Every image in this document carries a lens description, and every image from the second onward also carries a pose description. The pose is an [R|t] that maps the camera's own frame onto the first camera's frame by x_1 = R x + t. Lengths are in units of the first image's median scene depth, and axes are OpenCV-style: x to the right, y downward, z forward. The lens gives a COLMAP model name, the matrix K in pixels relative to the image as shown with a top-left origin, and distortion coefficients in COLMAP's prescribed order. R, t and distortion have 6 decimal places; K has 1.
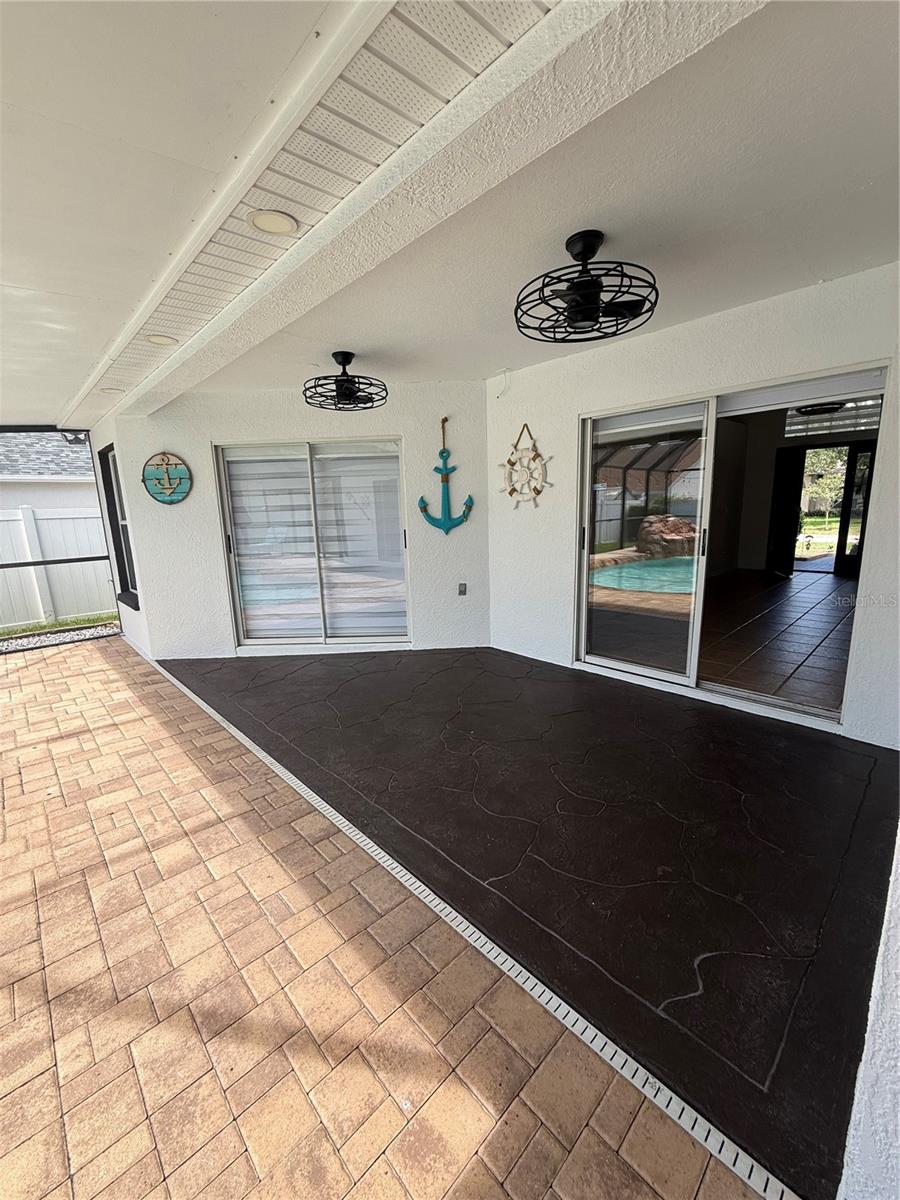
lens RADIAL K [[477.1, 0, 452.5], [0, 477.1, 604.9], [0, 0, 1]] dist [-0.000298, 0.000517]
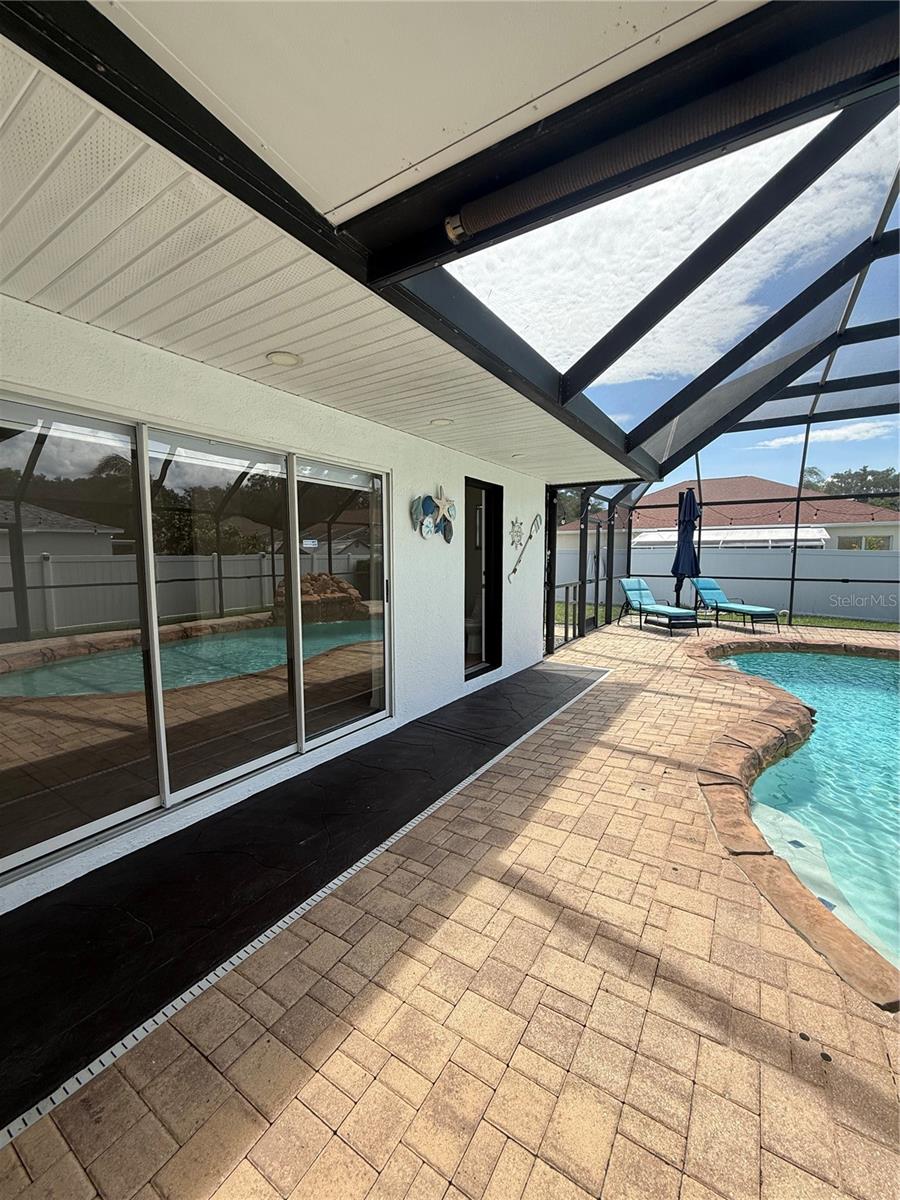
lens RADIAL K [[477.1, 0, 449.4], [0, 477.1, 596.7], [0, 0, 1]] dist [-0.000298, 0.000517]
pose [[-0.973637, 0.052186, -0.222051, -0.177161], [-0.014246, 0.957665, 0.287531, -0.135857], [0.227656, 0.283115, -0.931675, 0.658571]]
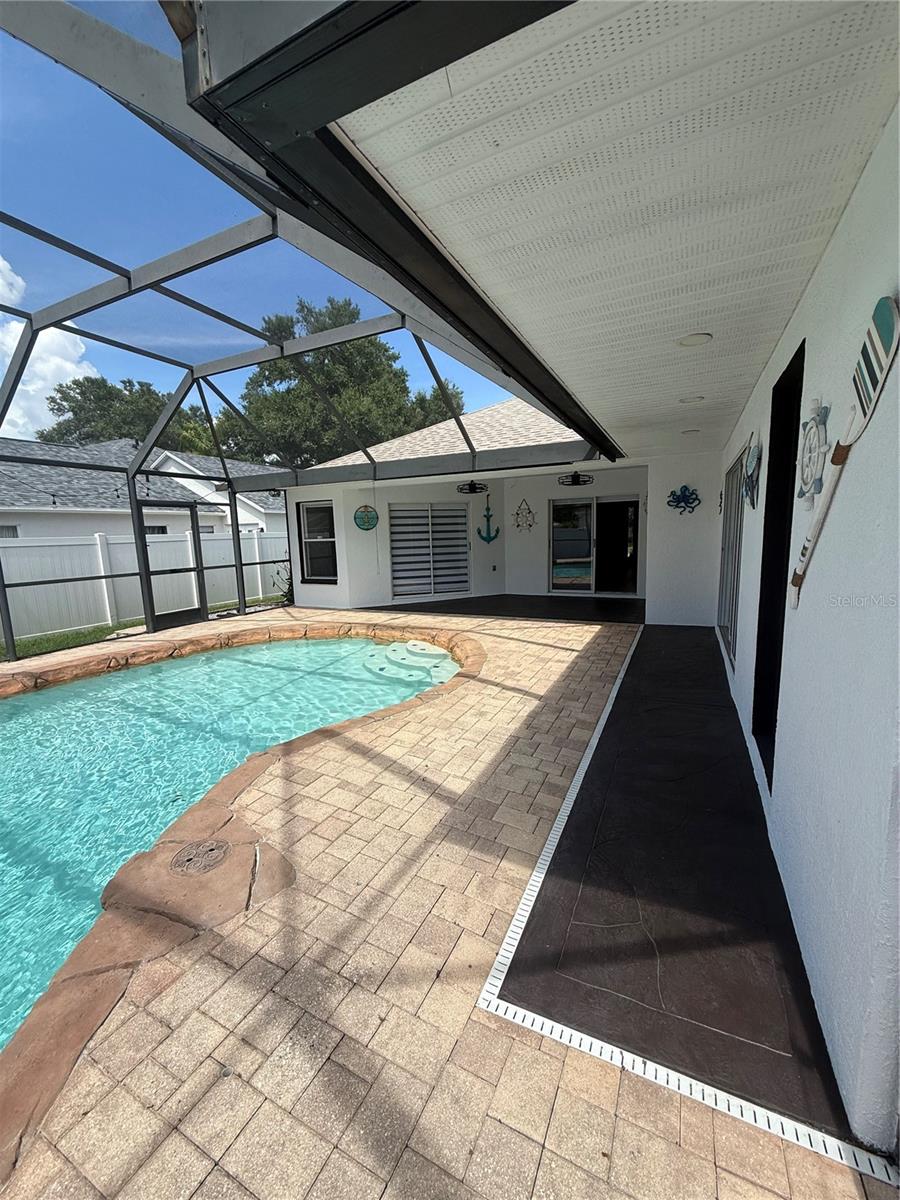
lens RADIAL K [[477.1, 0, 453.2], [0, 477.1, 598.7], [0, 0, 1]] dist [-0.000298, 0.000517]
pose [[0.937880, -0.045049, 0.344022, -1.716028], [0.070363, 0.995627, -0.061449, 0.430031], [-0.339749, 0.081838, 0.936949, -1.881332]]
